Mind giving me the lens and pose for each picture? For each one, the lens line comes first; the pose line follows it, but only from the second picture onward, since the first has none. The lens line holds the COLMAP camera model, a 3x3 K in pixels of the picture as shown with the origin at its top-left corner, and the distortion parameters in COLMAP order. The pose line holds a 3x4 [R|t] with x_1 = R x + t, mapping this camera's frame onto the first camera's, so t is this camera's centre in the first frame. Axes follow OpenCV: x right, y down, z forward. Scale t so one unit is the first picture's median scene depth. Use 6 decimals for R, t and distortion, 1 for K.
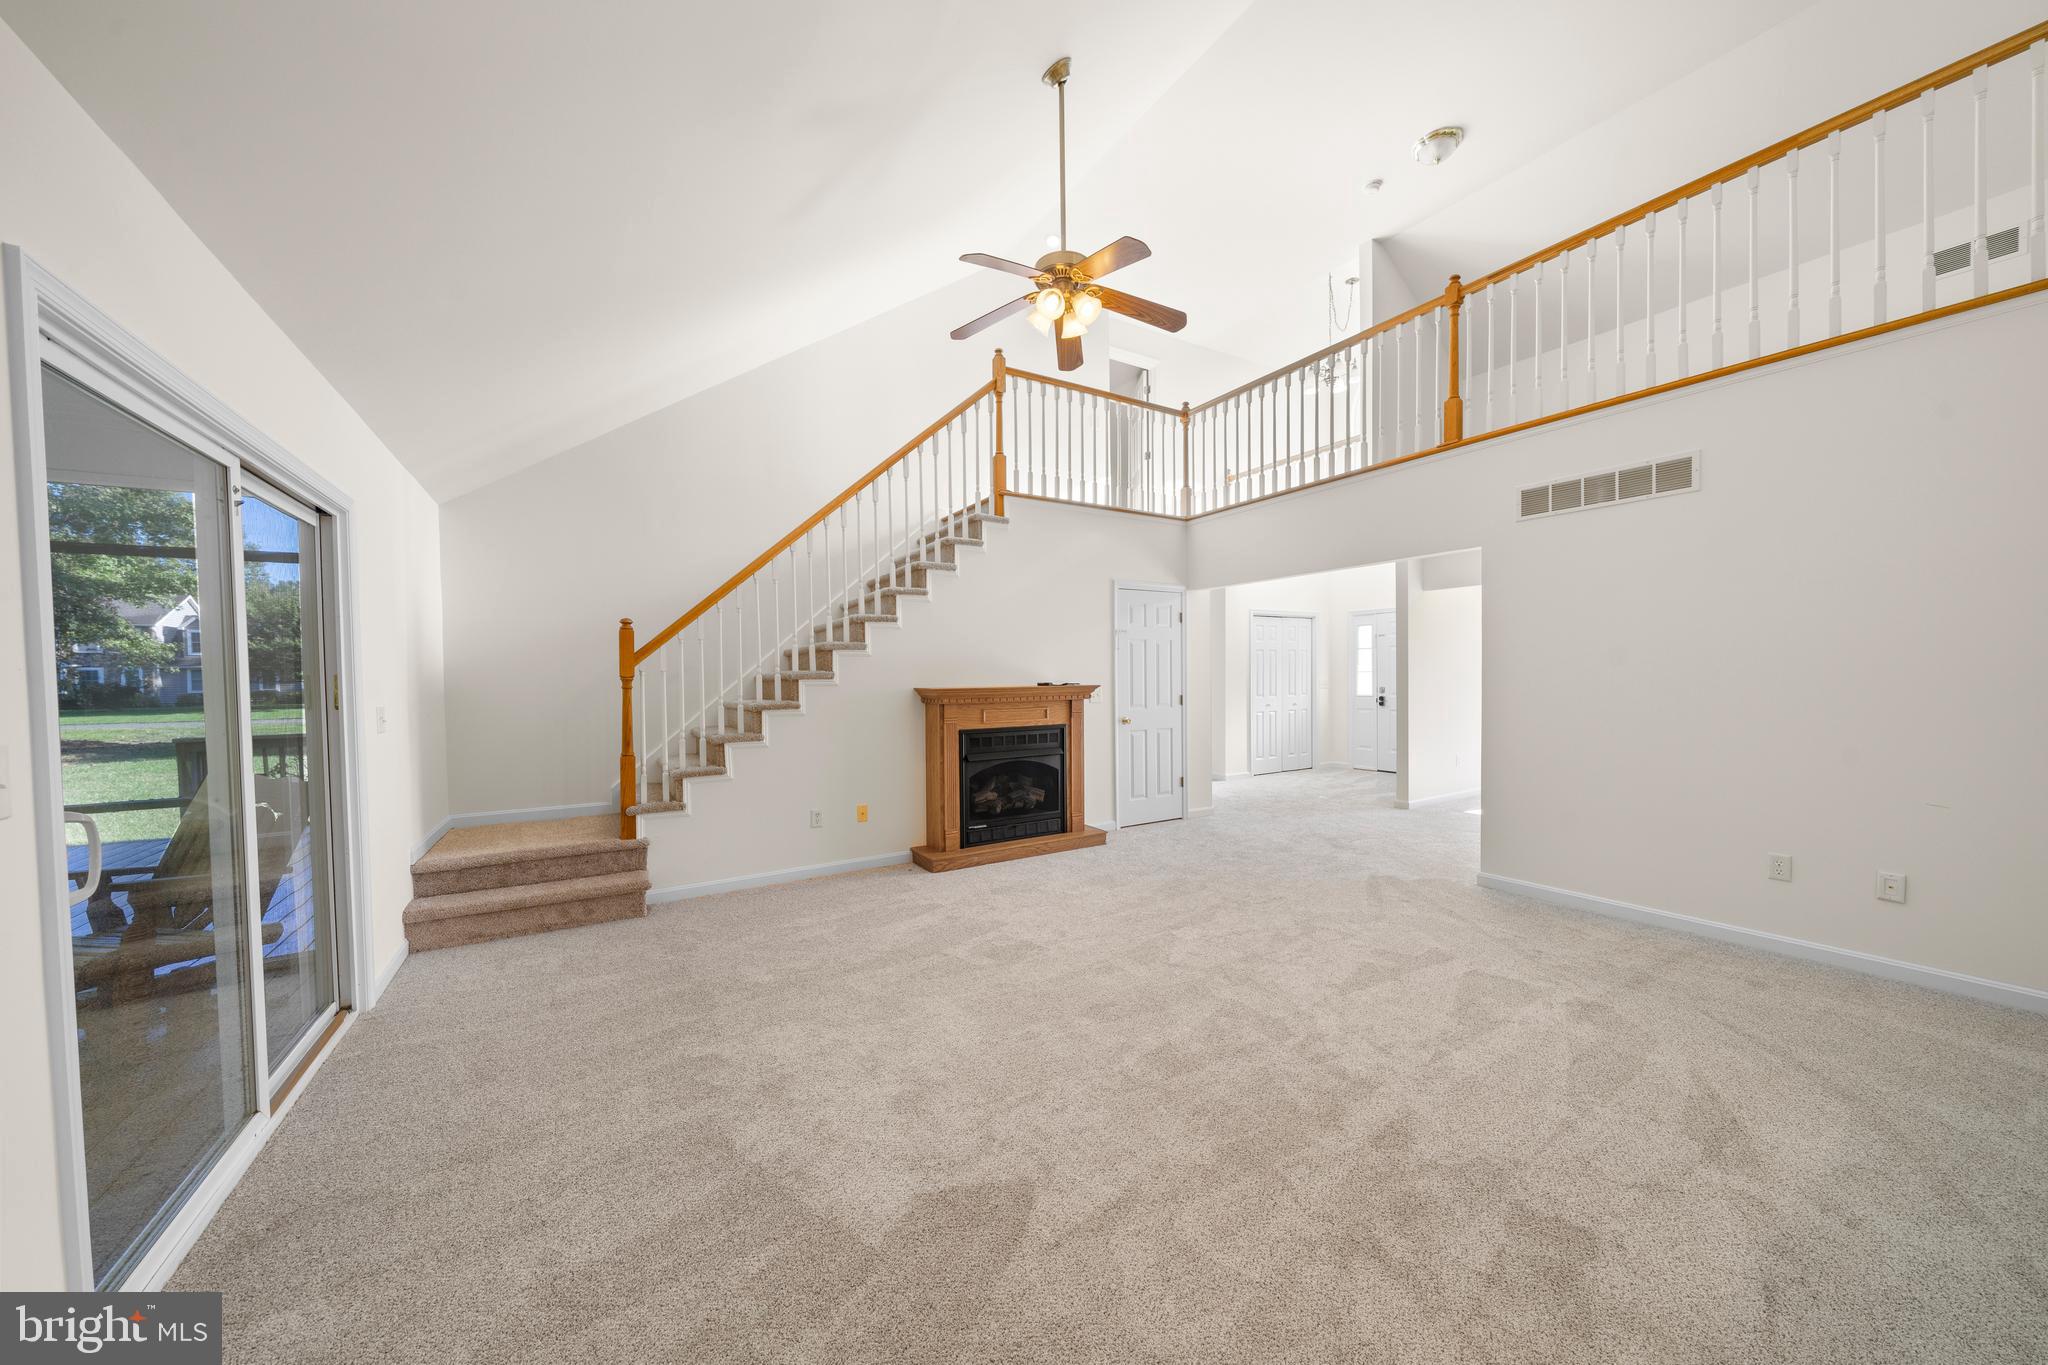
lens RADIAL K [[705.2, 0, 1028.2], [0, 705.2, 690.8], [0, 0, 1]] dist [-0.004206, -0.000249]
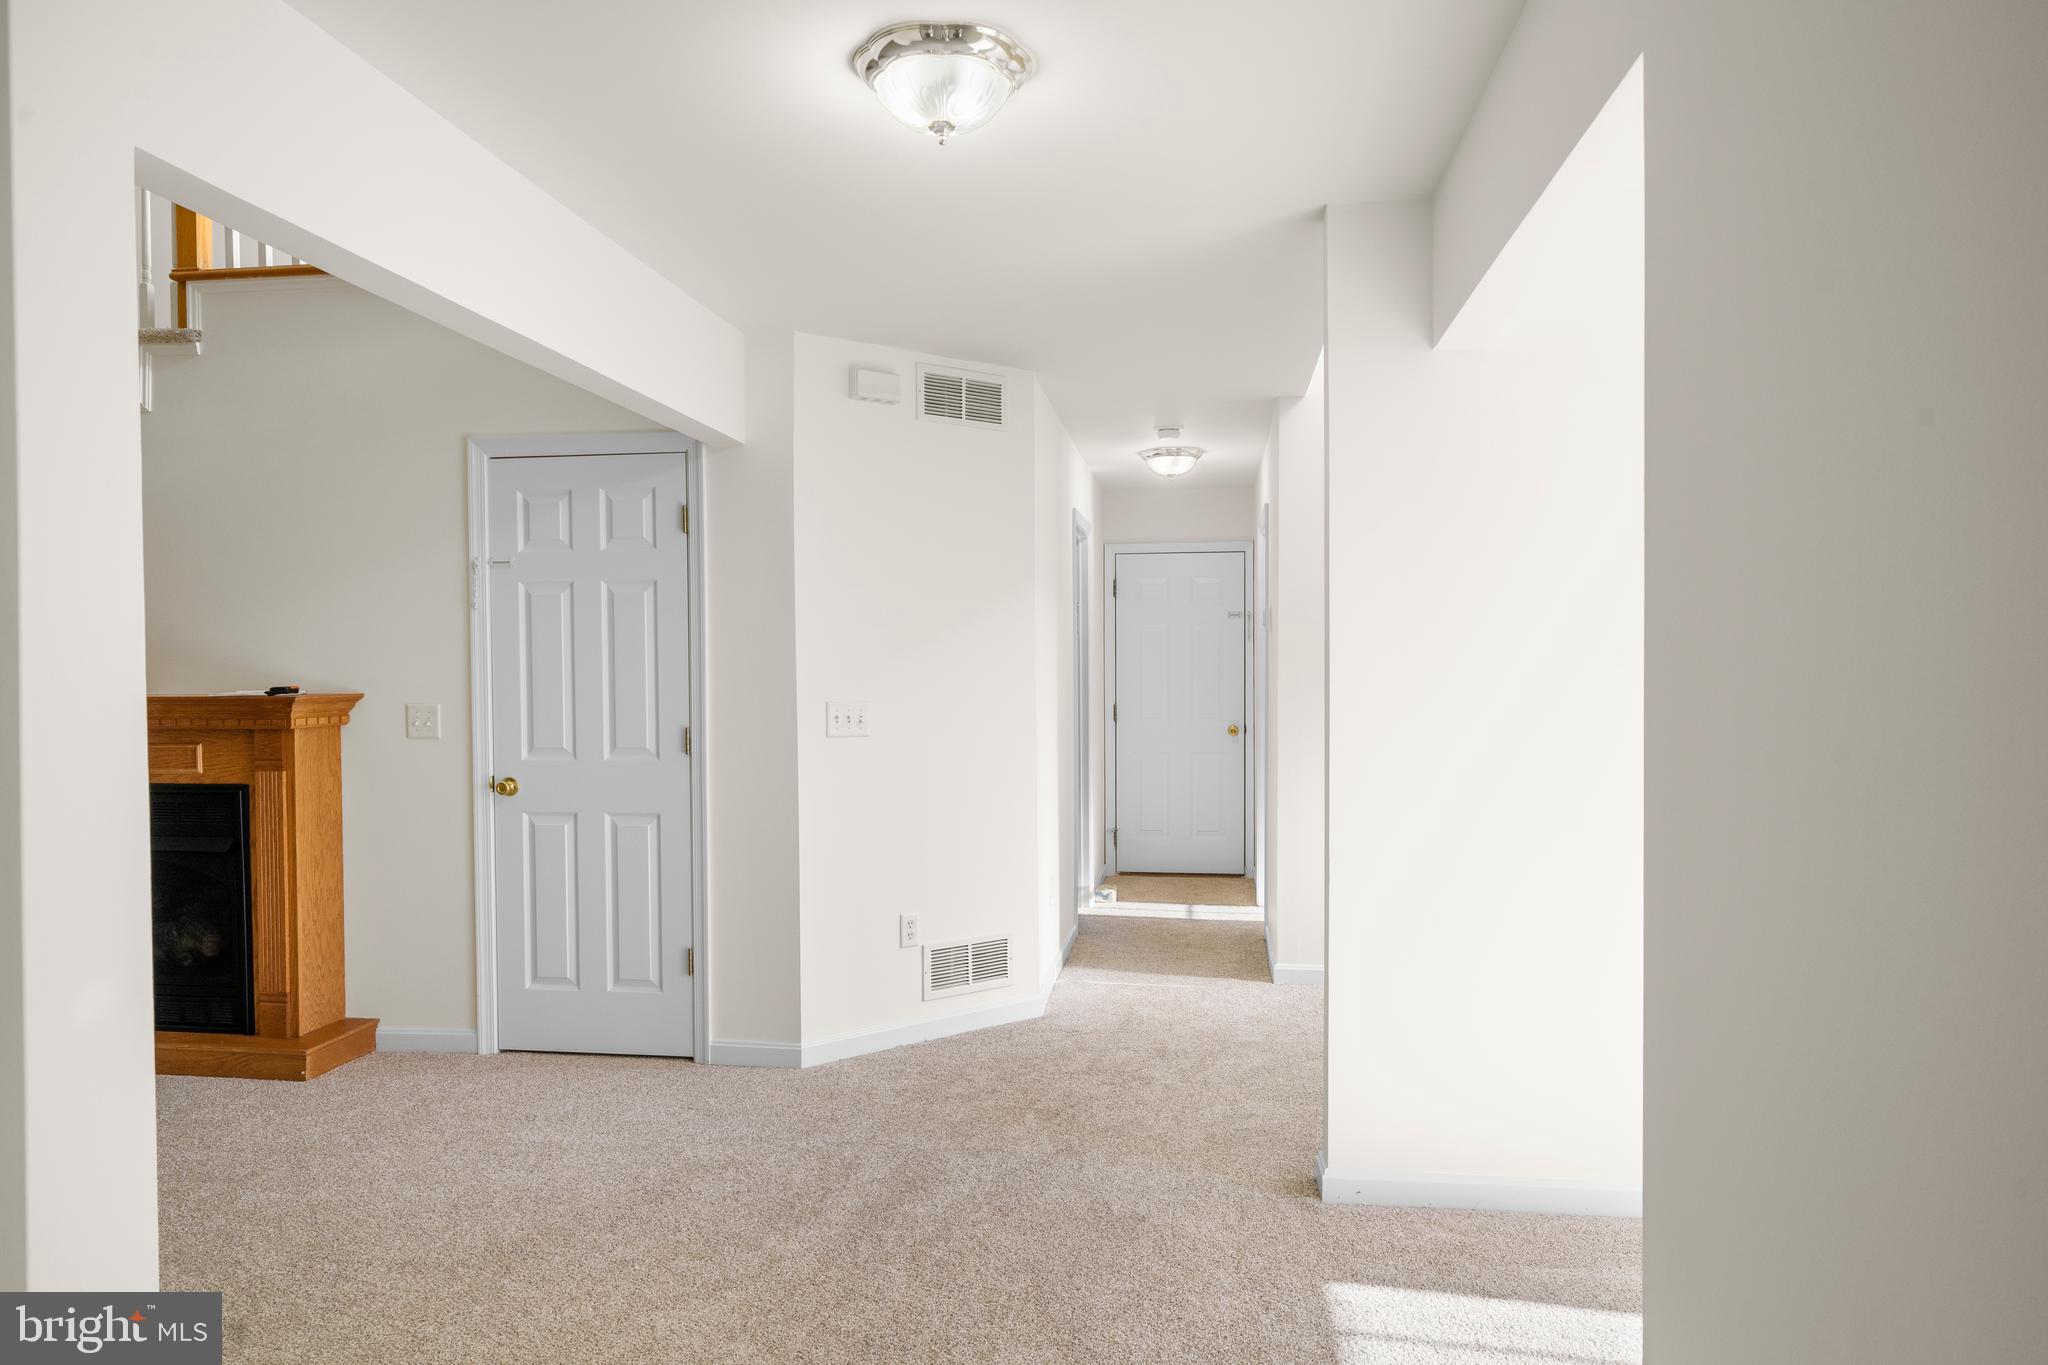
lens RADIAL K [[1342.0, 0, 1024.0], [0, 1342.0, 682.5], [0, 0, 1]] dist [0.002419, 0.001341]
pose [[0.764193, 0.019842, -0.644683, 1.155409], [-0.019312, 0.999782, 0.007880, -0.038380], [0.644699, 0.006429, 0.764410, 0.821916]]
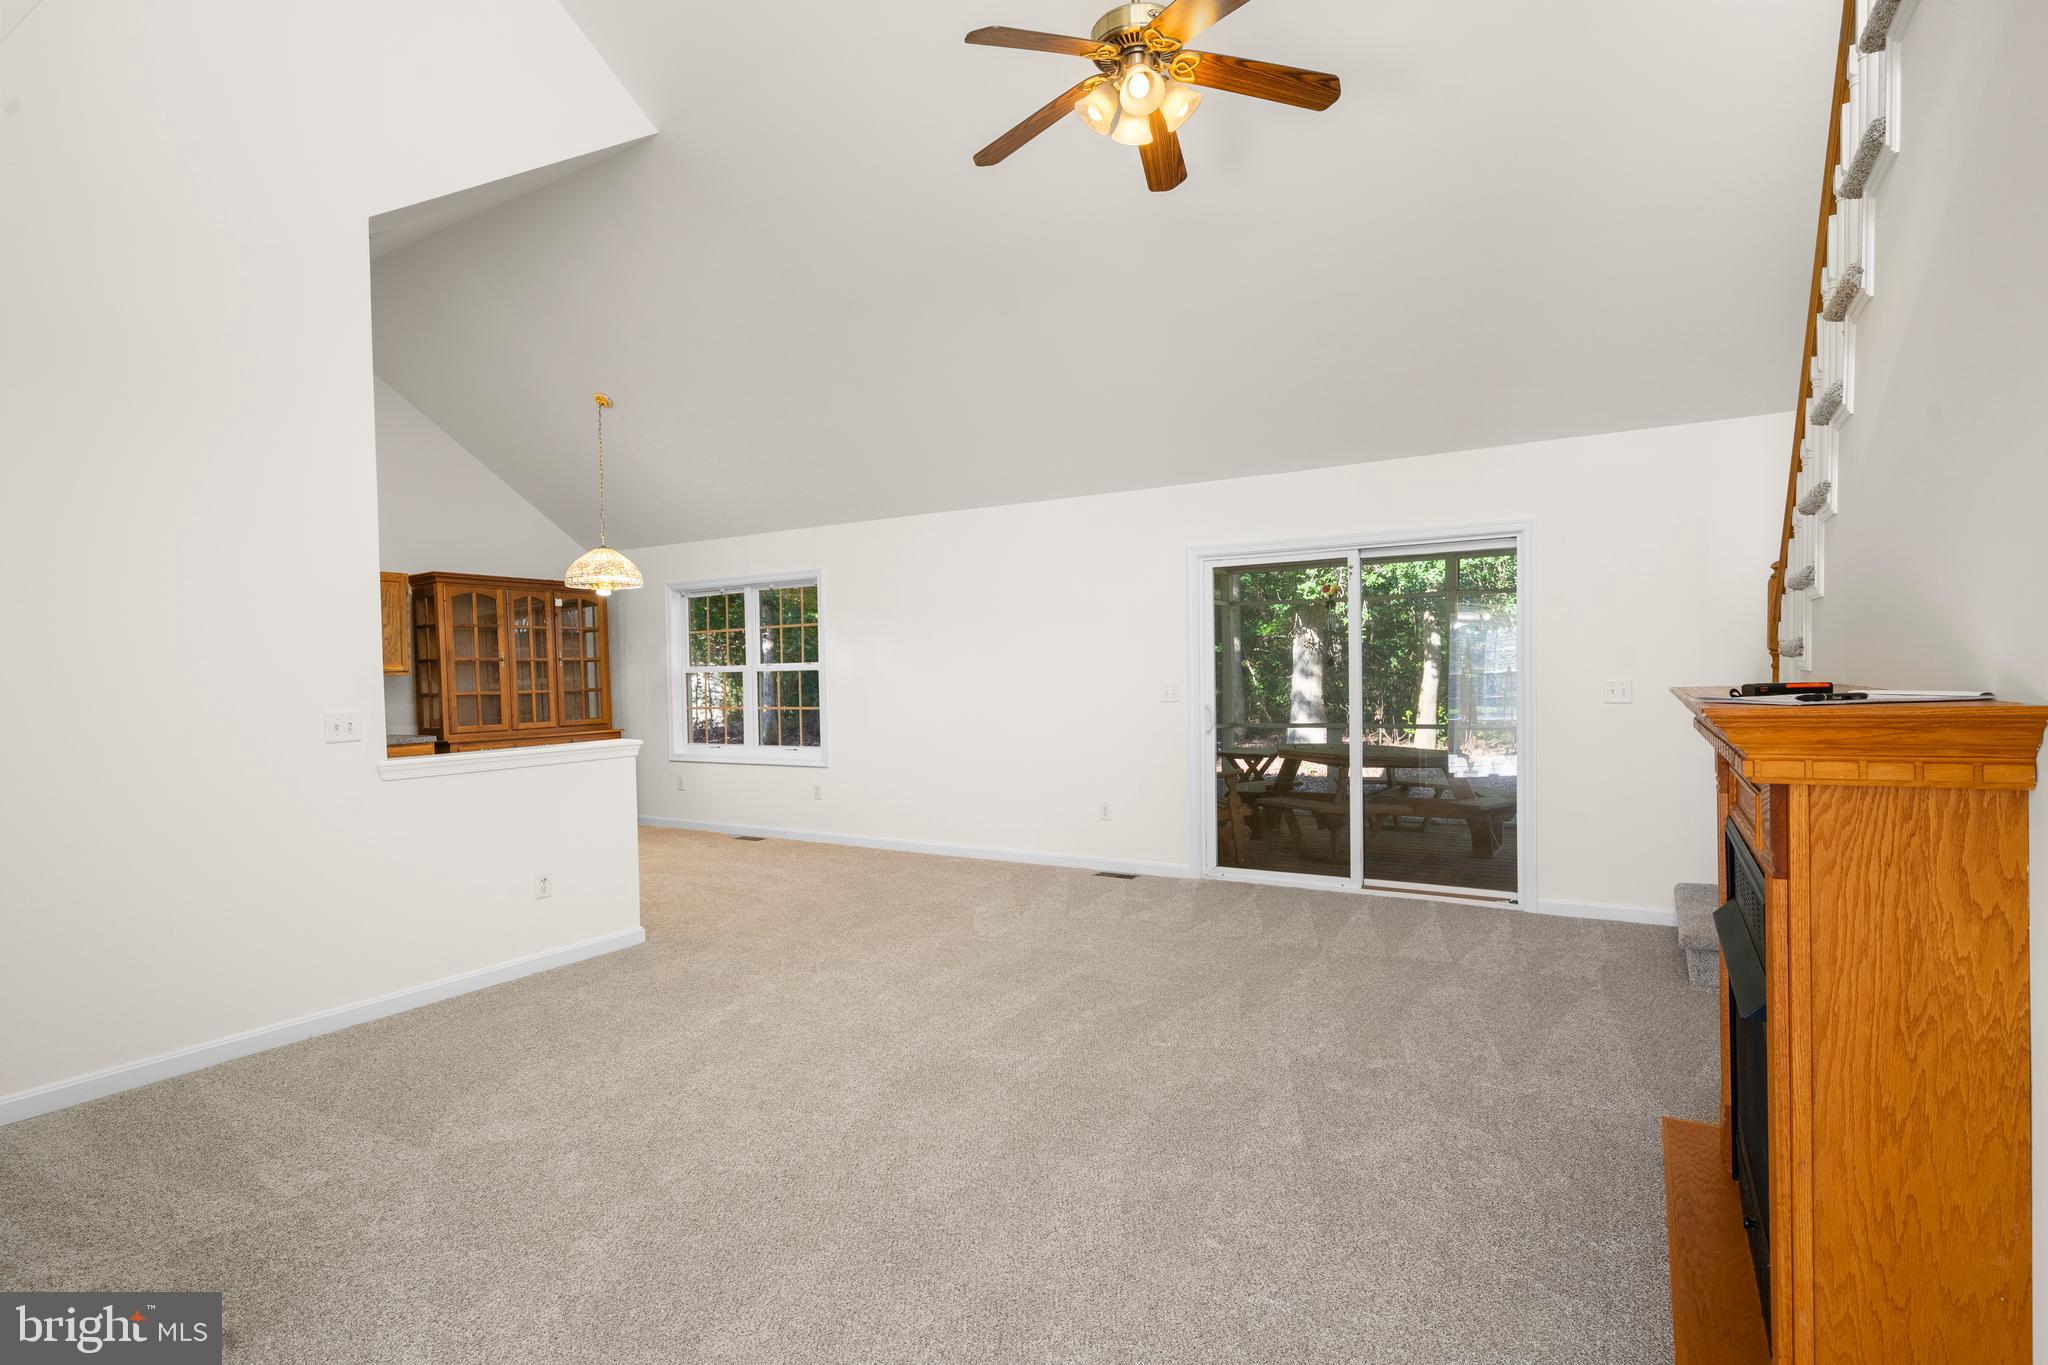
lens RADIAL K [[1015.0, 0, 1026.1], [0, 1015.0, 696.2], [0, 0, 1]] dist [0.000072, -0.000219]
pose [[-0.894627, 0.040990, -0.444930, 0.444101], [0.022277, 0.998637, 0.047208, -0.033602], [0.446258, 0.032322, -0.894320, 1.421404]]
